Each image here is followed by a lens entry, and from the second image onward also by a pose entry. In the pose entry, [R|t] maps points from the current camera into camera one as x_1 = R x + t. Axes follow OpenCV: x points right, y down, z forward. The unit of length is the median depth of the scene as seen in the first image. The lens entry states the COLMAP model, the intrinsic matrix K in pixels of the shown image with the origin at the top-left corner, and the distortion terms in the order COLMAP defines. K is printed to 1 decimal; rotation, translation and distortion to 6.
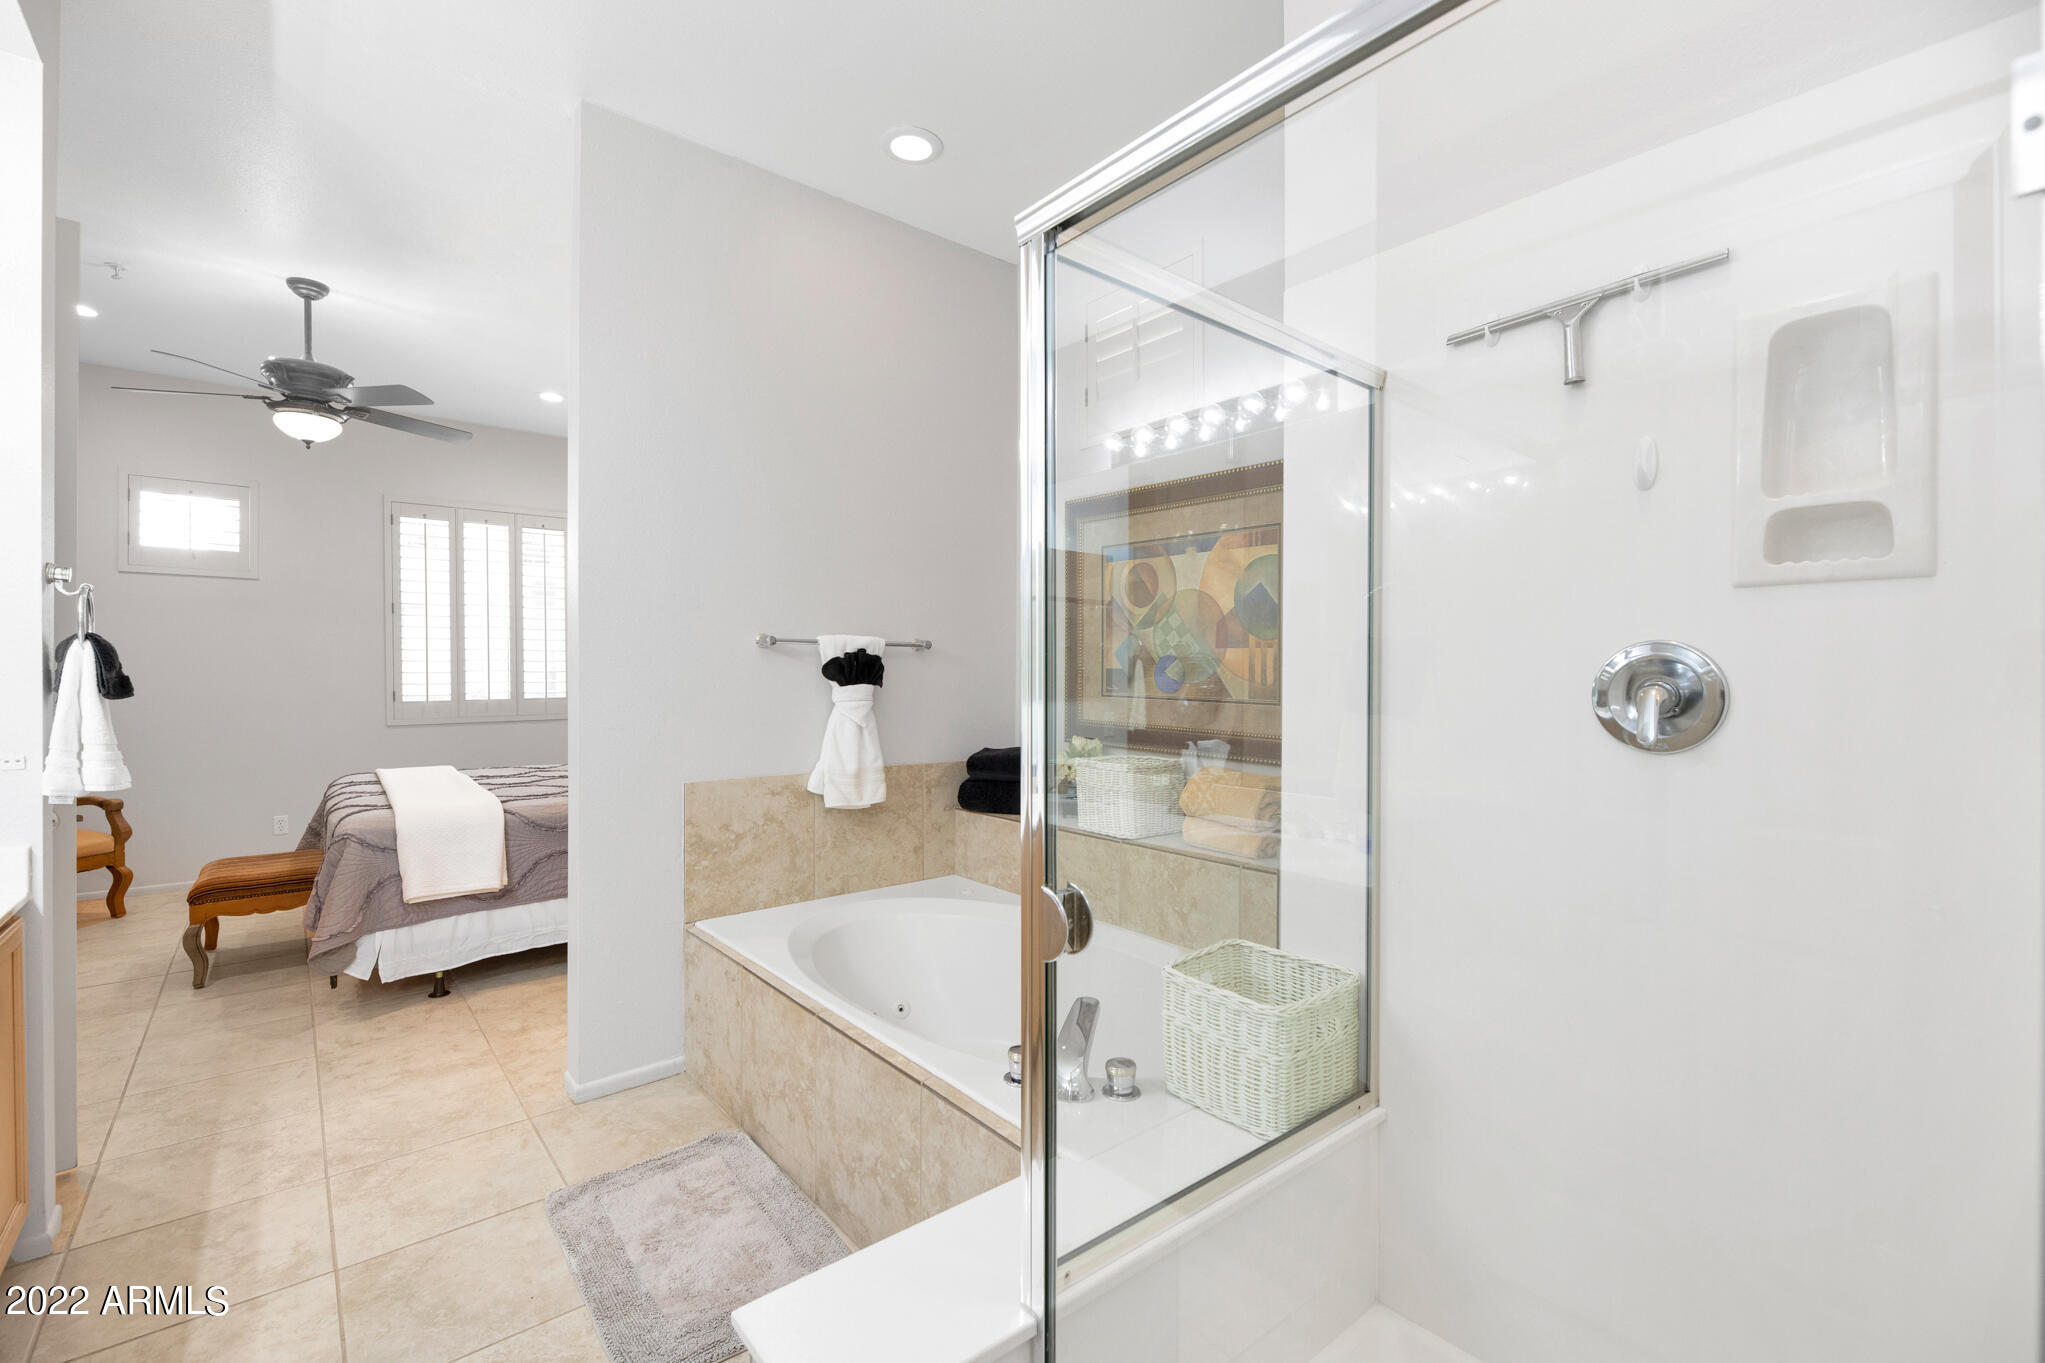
lens RADIAL K [[864.8, 0, 1022.5], [0, 864.8, 681.5], [0, 0, 1]] dist [0.001920, -0.004629]
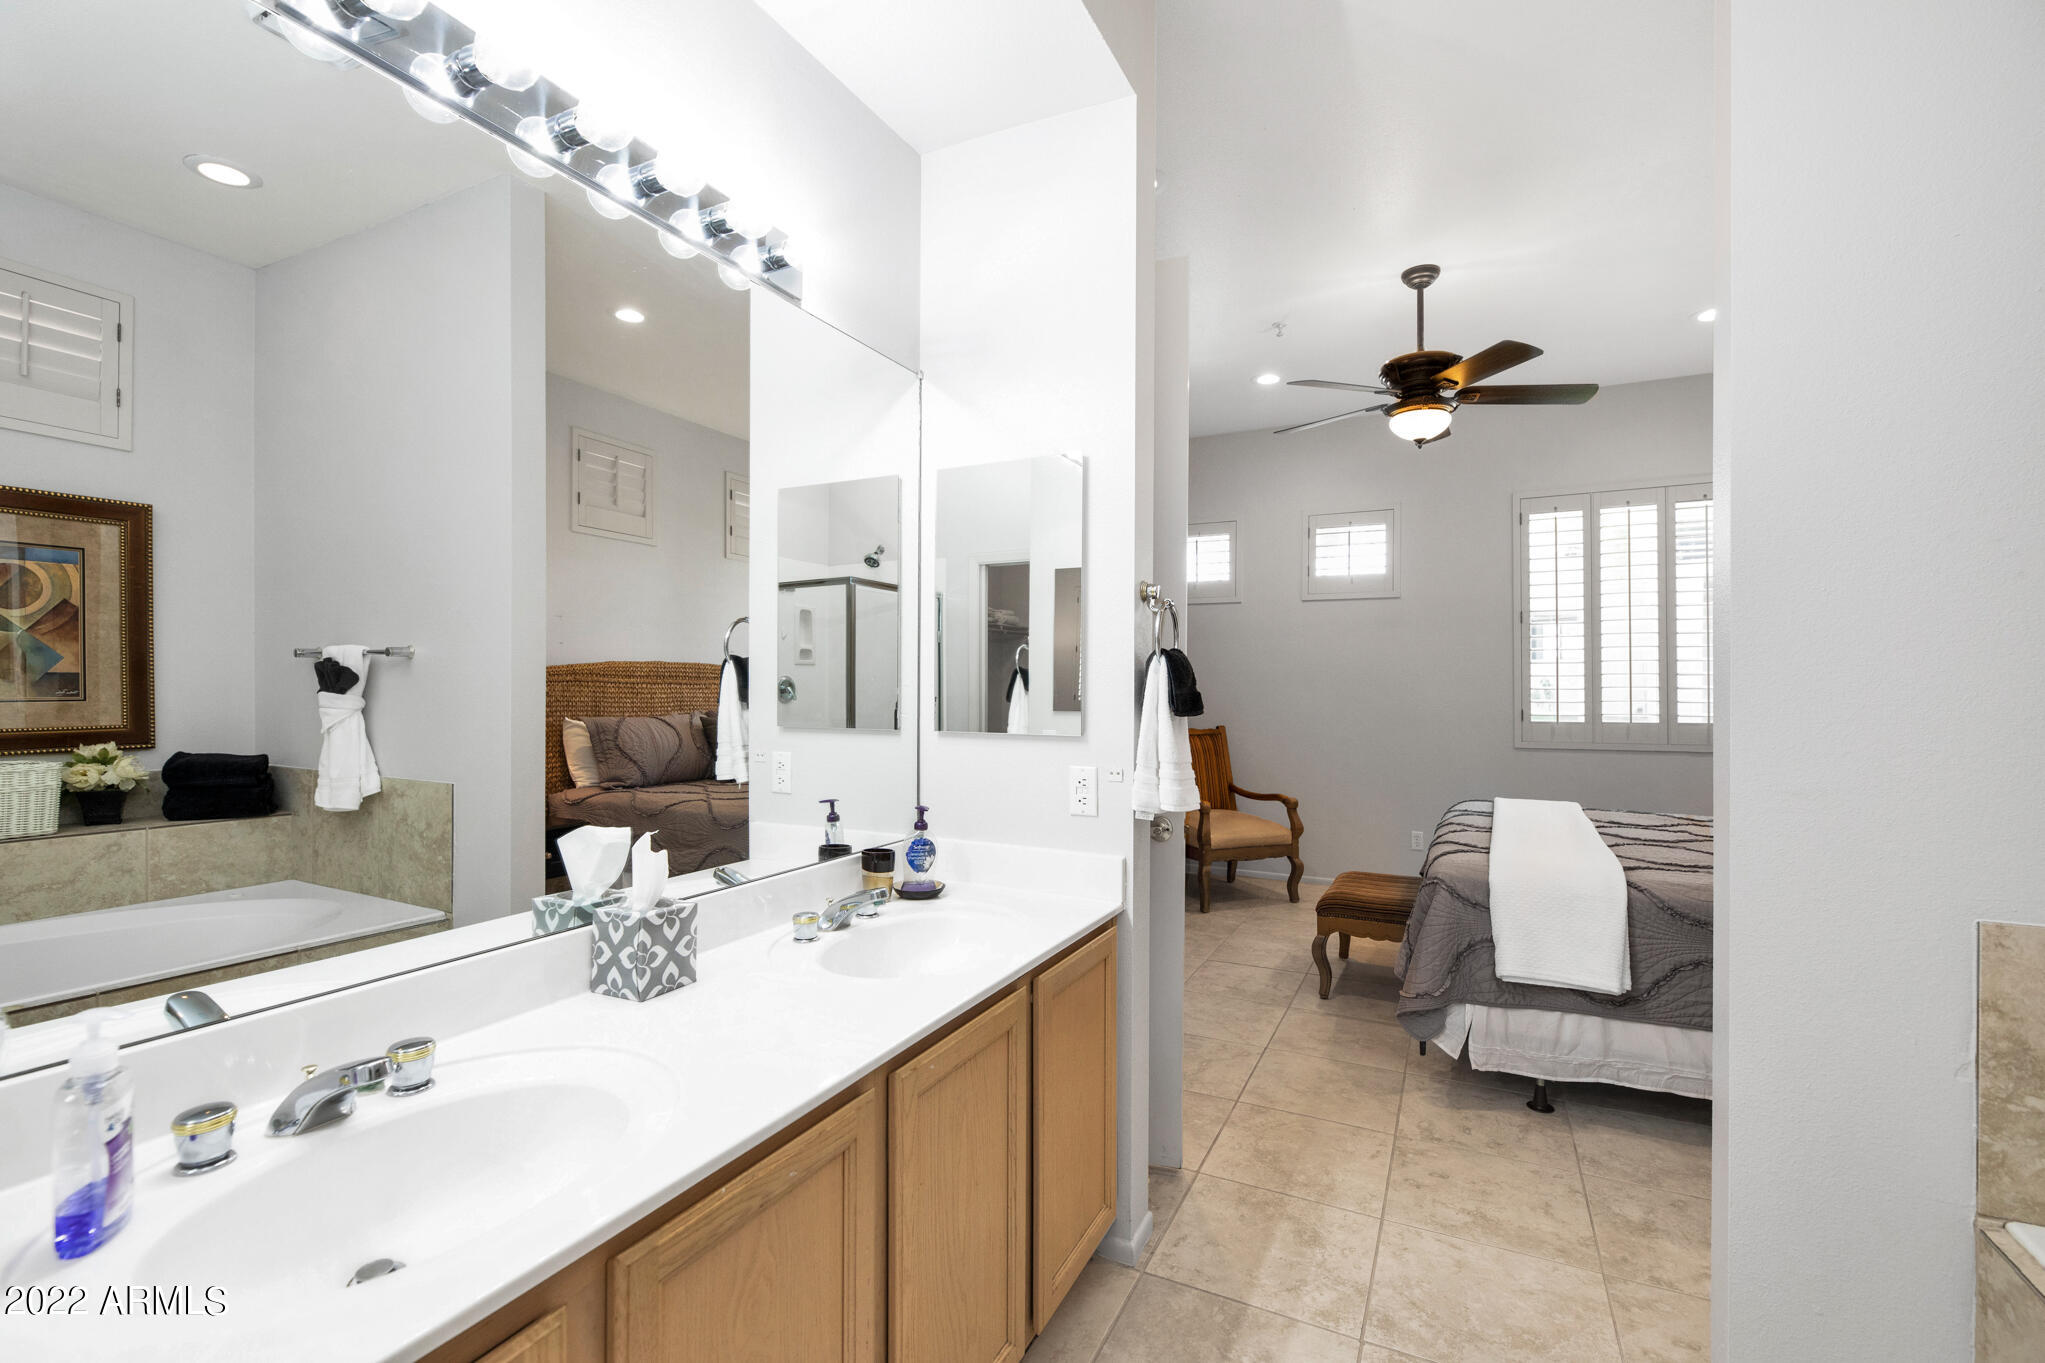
lens RADIAL K [[908.9, 0, 1022.5], [0, 908.9, 681.5], [0, 0, 1]] dist [0.006314, -0.009274]
pose [[0.398097, -0.006054, -0.917324, -0.114489], [-0.011133, 0.999873, -0.011431, -0.002581], [0.917276, 0.014763, 0.397978, 0.252113]]
